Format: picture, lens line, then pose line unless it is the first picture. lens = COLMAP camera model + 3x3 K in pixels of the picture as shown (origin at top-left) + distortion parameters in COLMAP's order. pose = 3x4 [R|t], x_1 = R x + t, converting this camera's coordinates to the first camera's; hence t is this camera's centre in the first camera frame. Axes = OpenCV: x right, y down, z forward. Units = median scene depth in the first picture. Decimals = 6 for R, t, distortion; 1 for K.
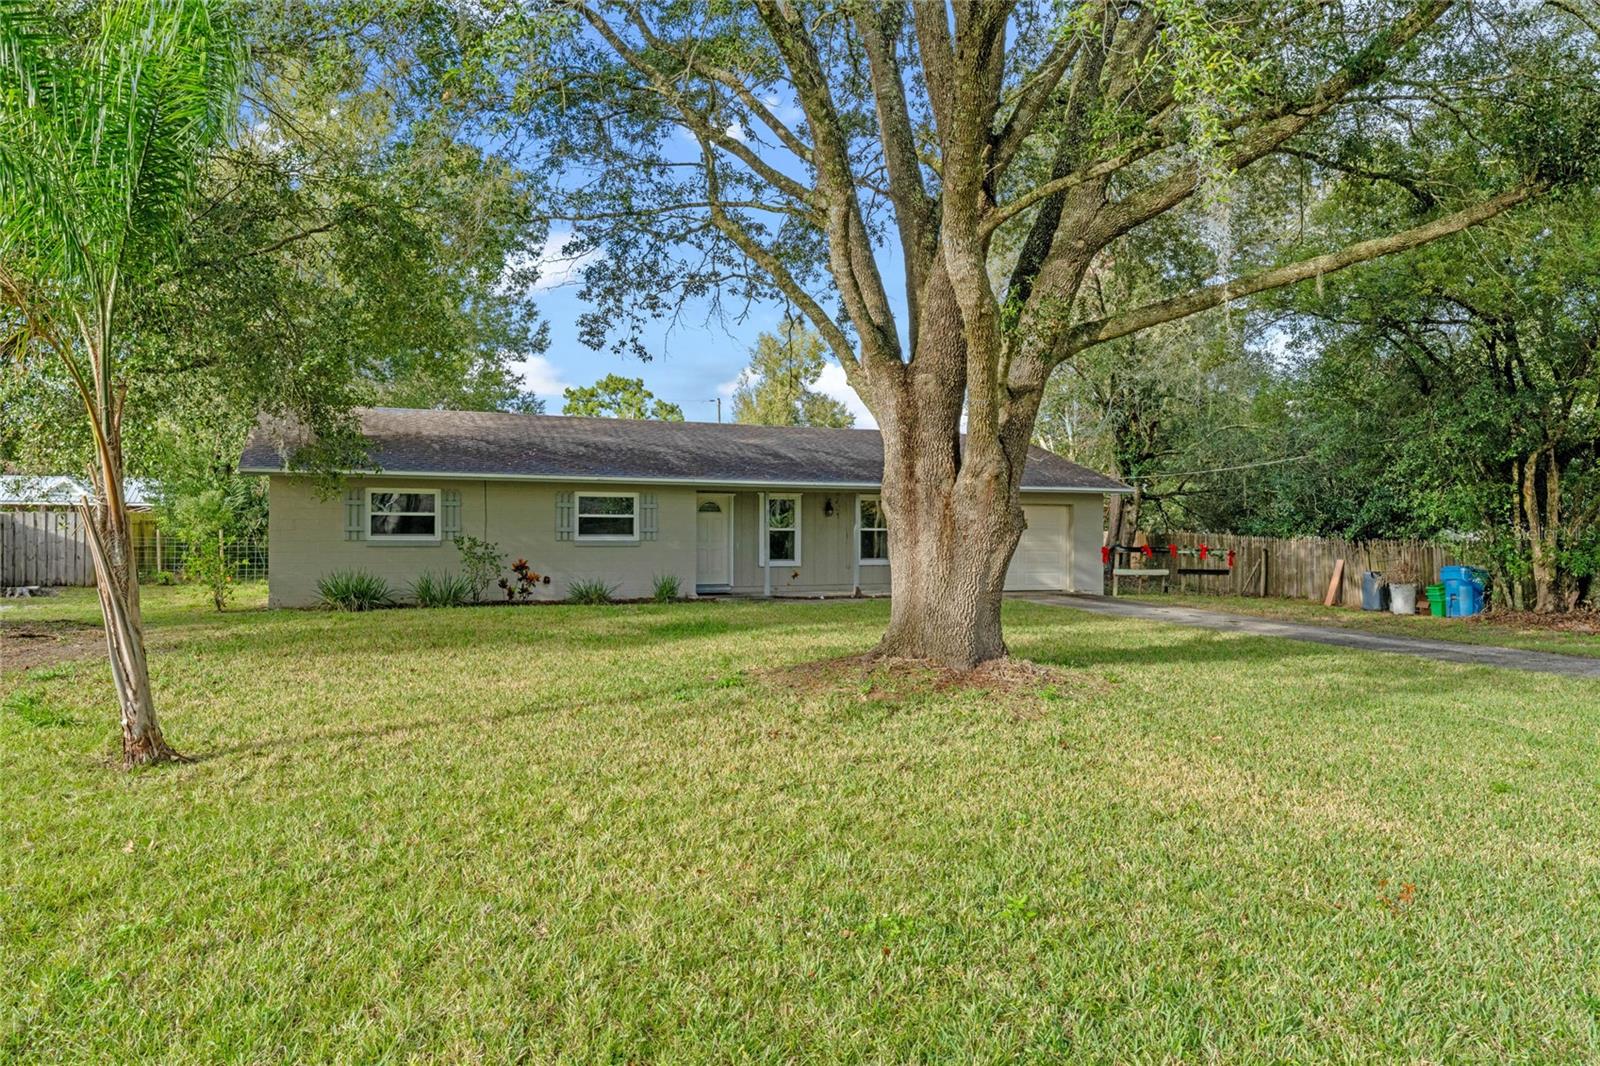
lens RADIAL K [[1091.7, 0, 760.9], [0, 1091.7, 555.5], [0, 0, 1]] dist [0.006482, -0.002613]
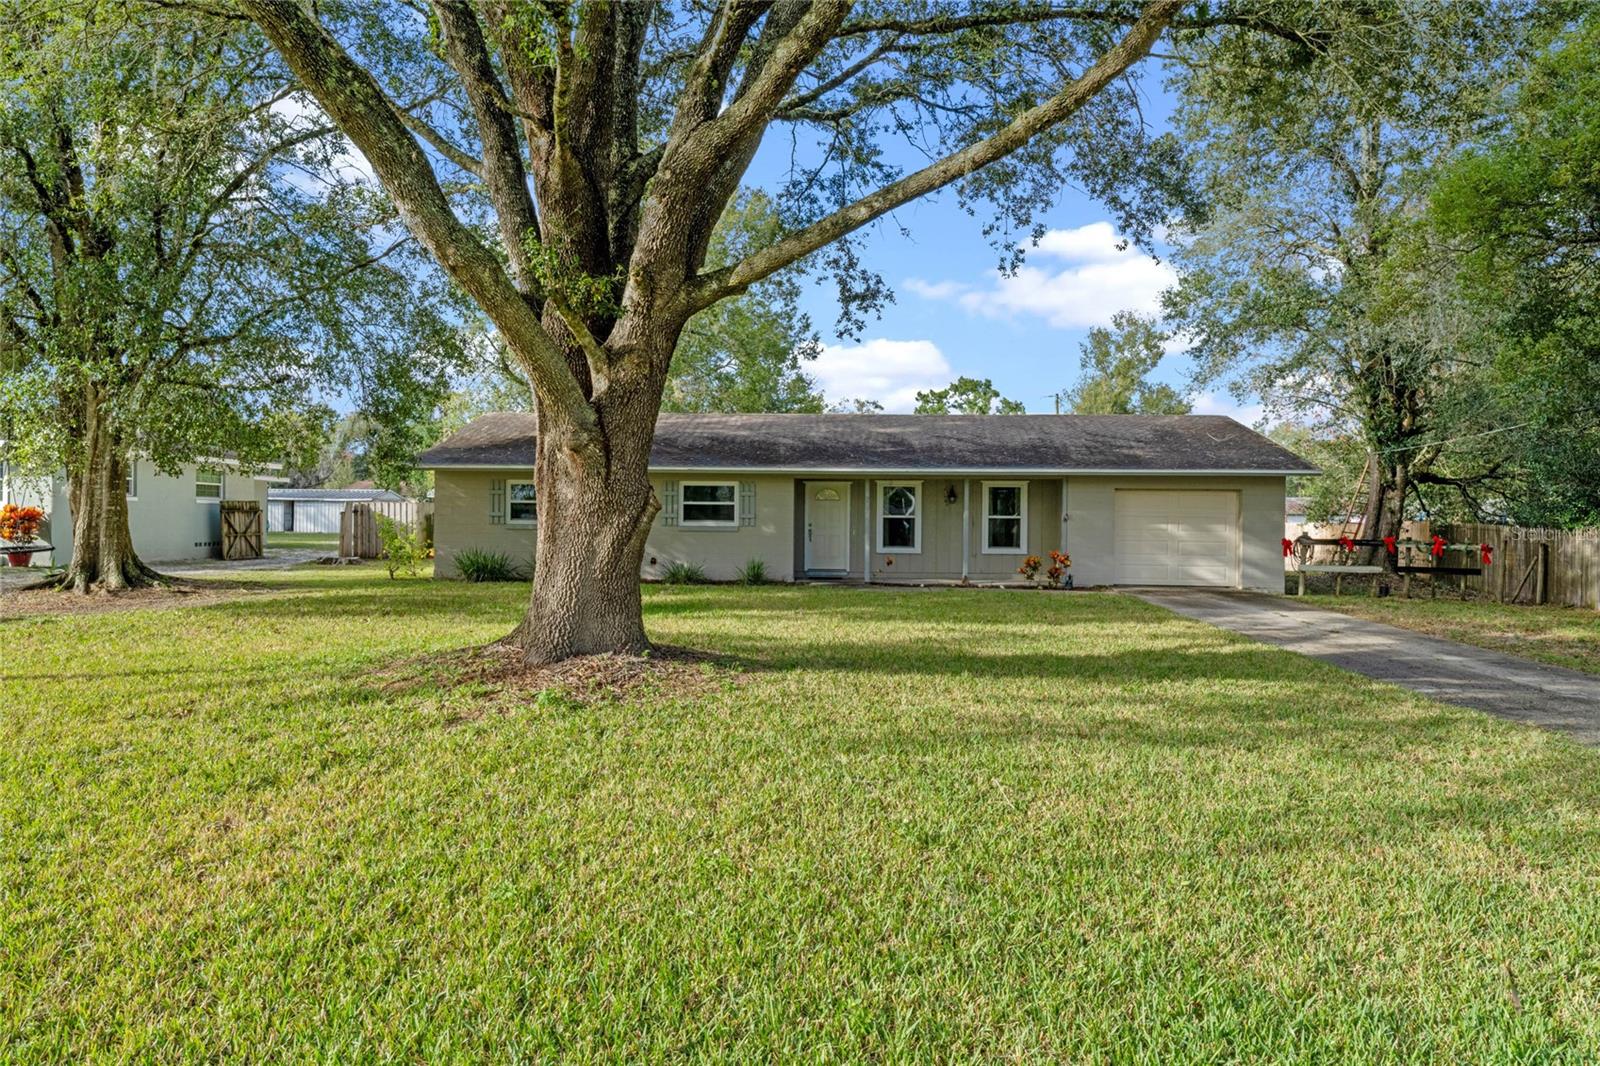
lens RADIAL K [[960.4, 0, 751.2], [0, 960.4, 547.1], [0, 0, 1]] dist [0.014694, 0.000589]
pose [[0.908038, 0.017104, -0.418539, 0.264086], [-0.015229, 0.999853, 0.007821, -0.000482], [0.418611, -0.000727, 0.908165, 0.135465]]
